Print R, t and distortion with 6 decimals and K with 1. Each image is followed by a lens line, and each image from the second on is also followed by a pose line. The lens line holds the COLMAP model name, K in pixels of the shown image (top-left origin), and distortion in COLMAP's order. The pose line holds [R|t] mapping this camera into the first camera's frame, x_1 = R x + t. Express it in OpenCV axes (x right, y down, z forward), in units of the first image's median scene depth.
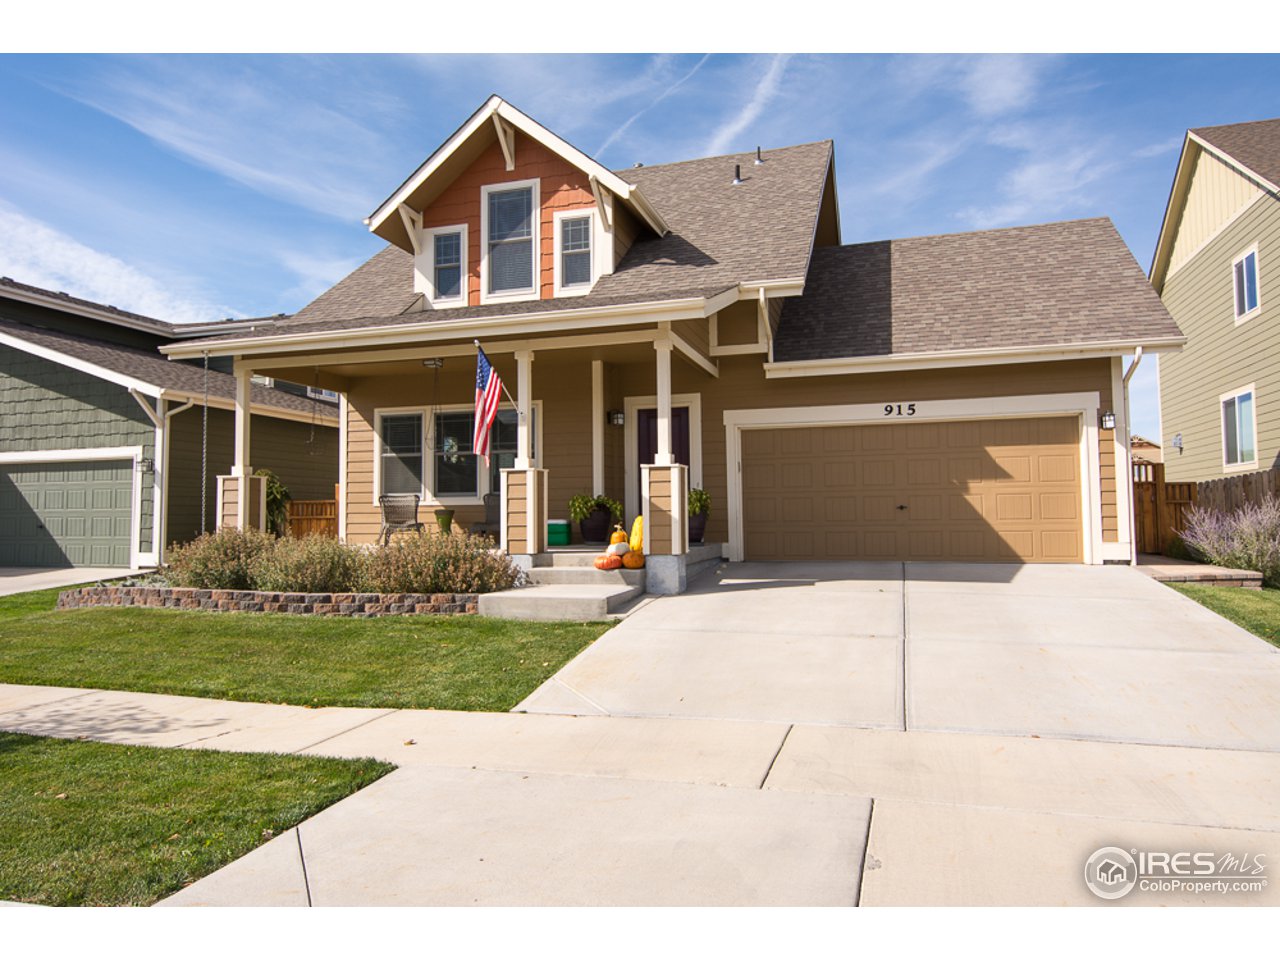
lens RADIAL K [[885.4, 0, 637.7], [0, 885.4, 478.7], [0, 0, 1]] dist [0.062894, 0.002833]
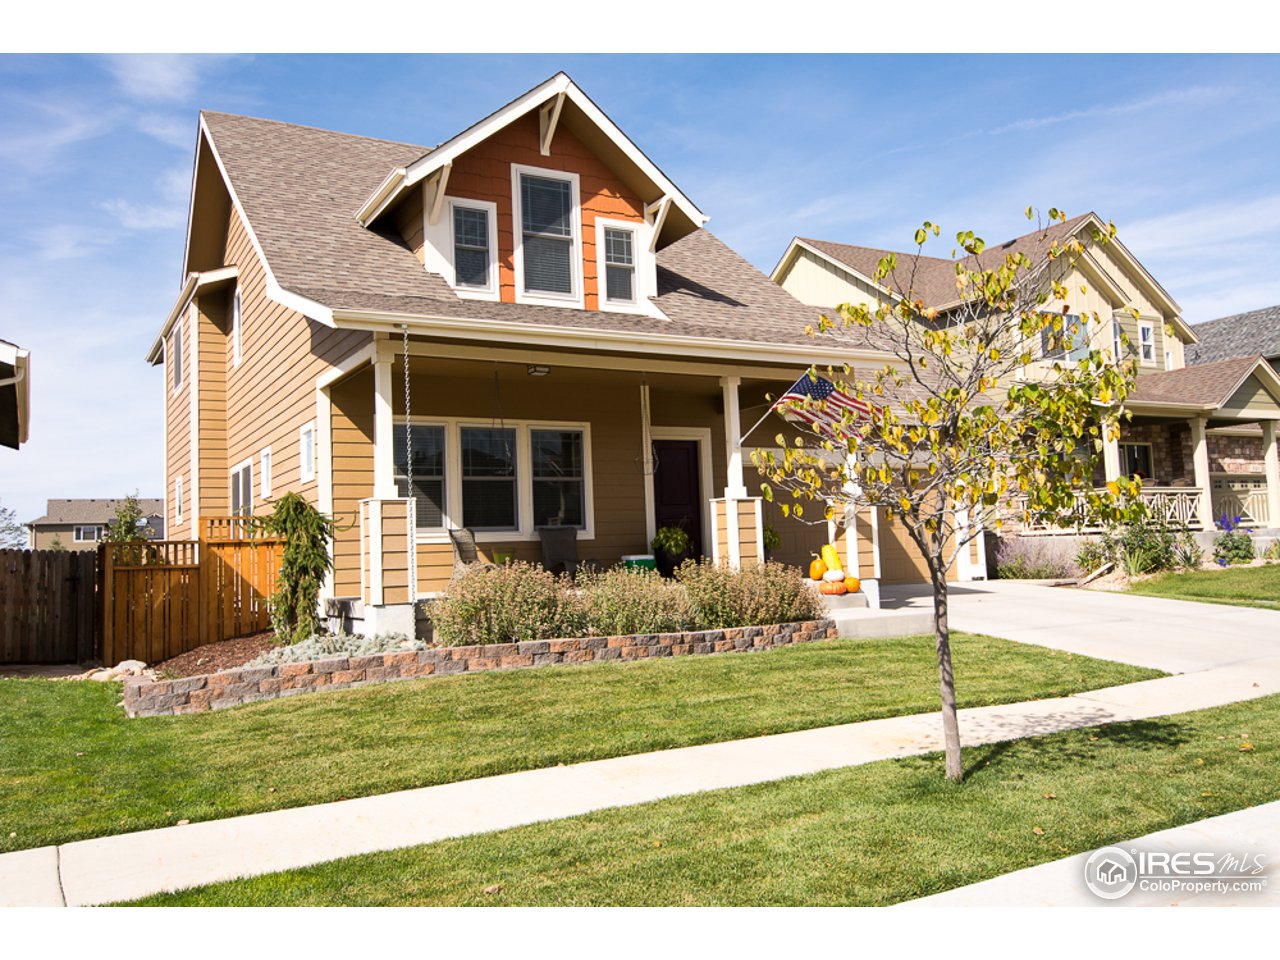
lens RADIAL K [[1041.3, 0, 638.7], [0, 1041.3, 526.6], [0, 0, 1]] dist [-0.004902, -0.015199]
pose [[0.681715, 0.008947, 0.731563, -0.828196], [-0.007145, 0.999959, -0.005571, 0.021732], [-0.731583, -0.001429, 0.681751, 0.243987]]
